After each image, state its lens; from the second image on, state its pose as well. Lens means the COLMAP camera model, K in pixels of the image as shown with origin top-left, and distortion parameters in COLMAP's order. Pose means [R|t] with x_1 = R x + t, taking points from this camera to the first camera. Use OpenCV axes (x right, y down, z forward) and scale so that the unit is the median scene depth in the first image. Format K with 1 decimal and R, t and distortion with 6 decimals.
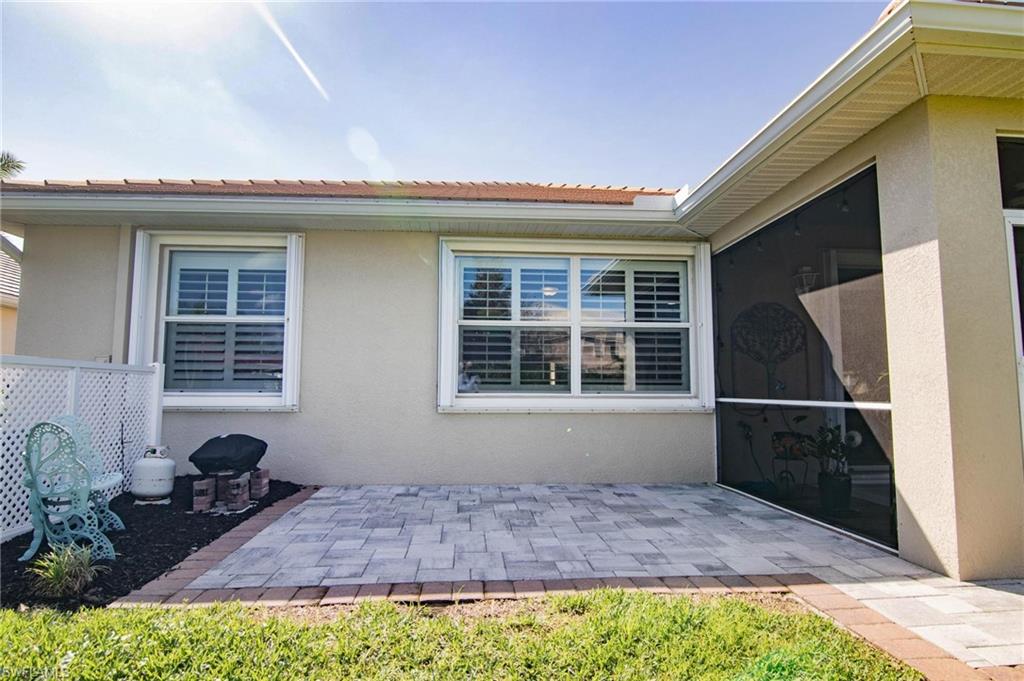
lens RADIAL K [[520.8, 0, 510.2], [0, 520.8, 342.3], [0, 0, 1]] dist [-0.007586, -0.010293]
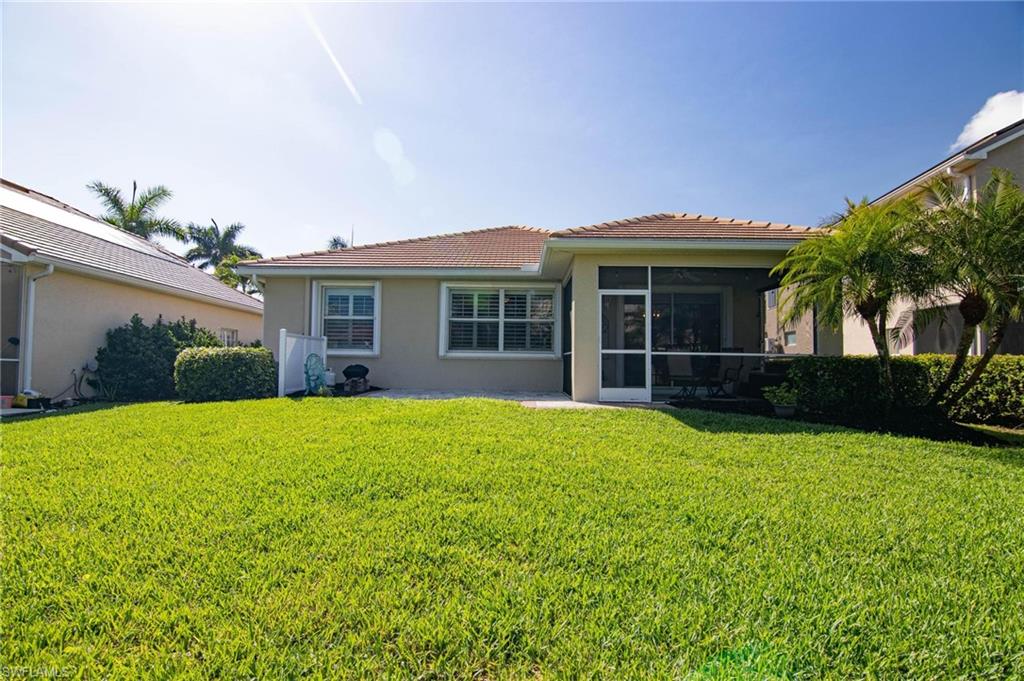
lens RADIAL K [[520.8, 0, 513.3], [0, 520.8, 341.9], [0, 0, 1]] dist [-0.007586, -0.010293]
pose [[0.995277, 0.005325, -0.096930, 0.403273], [-0.000758, 0.998891, 0.047086, -0.046675], [0.097073, -0.046790, 0.994177, -1.230261]]
